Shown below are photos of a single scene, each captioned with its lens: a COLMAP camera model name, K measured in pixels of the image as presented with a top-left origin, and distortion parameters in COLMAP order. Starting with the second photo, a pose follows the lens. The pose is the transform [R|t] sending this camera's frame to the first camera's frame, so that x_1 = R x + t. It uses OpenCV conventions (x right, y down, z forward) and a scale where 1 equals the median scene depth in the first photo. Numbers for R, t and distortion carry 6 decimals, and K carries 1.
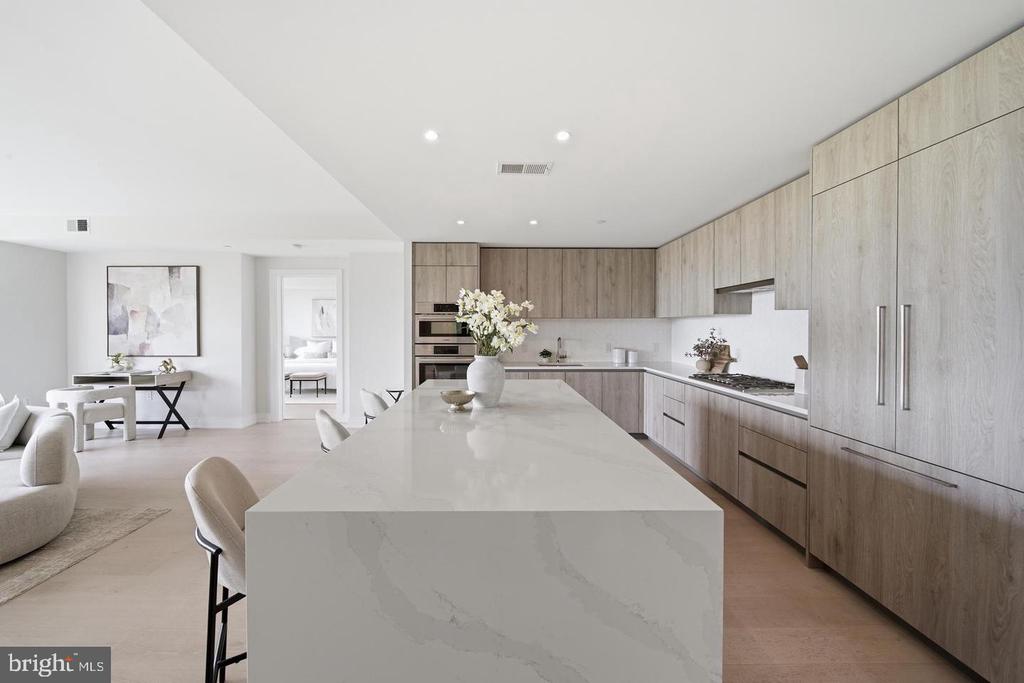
lens RADIAL K [[364.4, 0, 503.0], [0, 364.4, 339.4], [0, 0, 1]] dist [-0.000769, -0.000269]
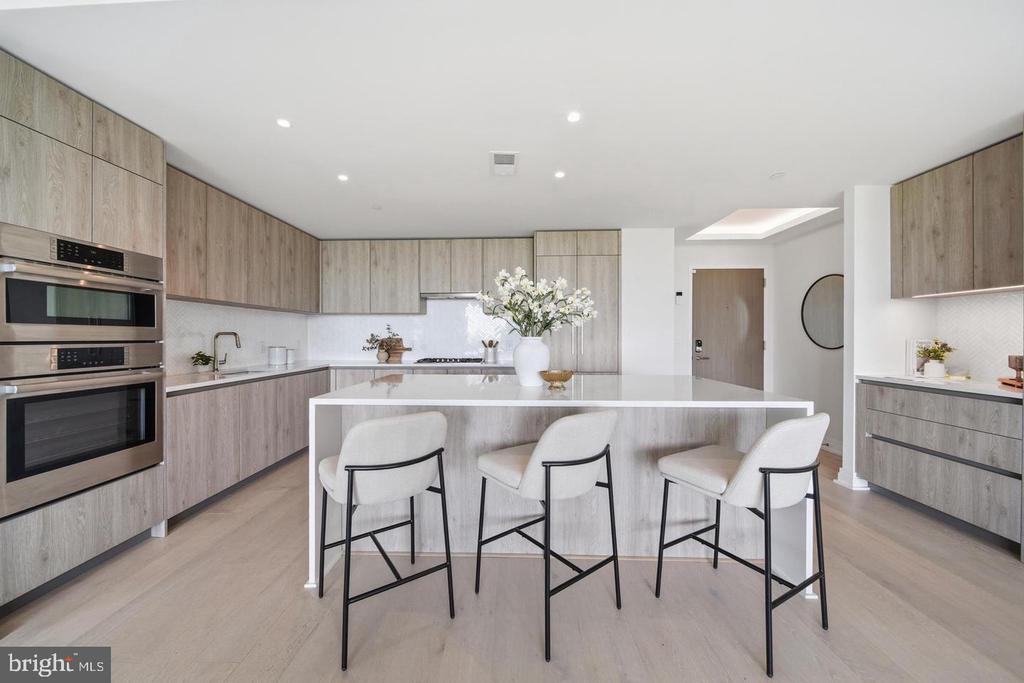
lens RADIAL K [[377.0, 0, 498.0], [0, 377.0, 337.2], [0, 0, 1]] dist [-0.000086, -0.000036]
pose [[0.051409, 0.001060, 0.998677, -0.562703], [0.032029, 0.999483, -0.002710, 0.022248], [-0.998164, 0.032126, 0.051349, 0.519492]]
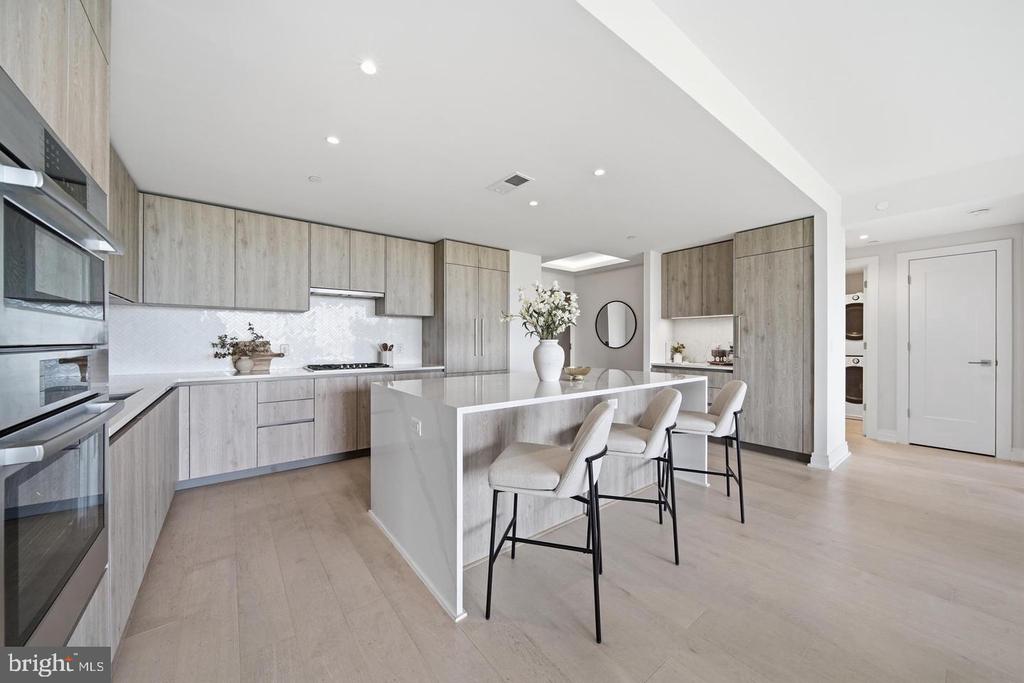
lens RADIAL K [[364.4, 0, 503.0], [0, 364.4, 339.4], [0, 0, 1]] dist [-0.000769, -0.000269]
pose [[-0.594496, 0.004810, 0.804084, -0.471307], [0.025579, 0.999589, 0.012932, 0.011563], [-0.803692, 0.028255, -0.594375, 0.926649]]
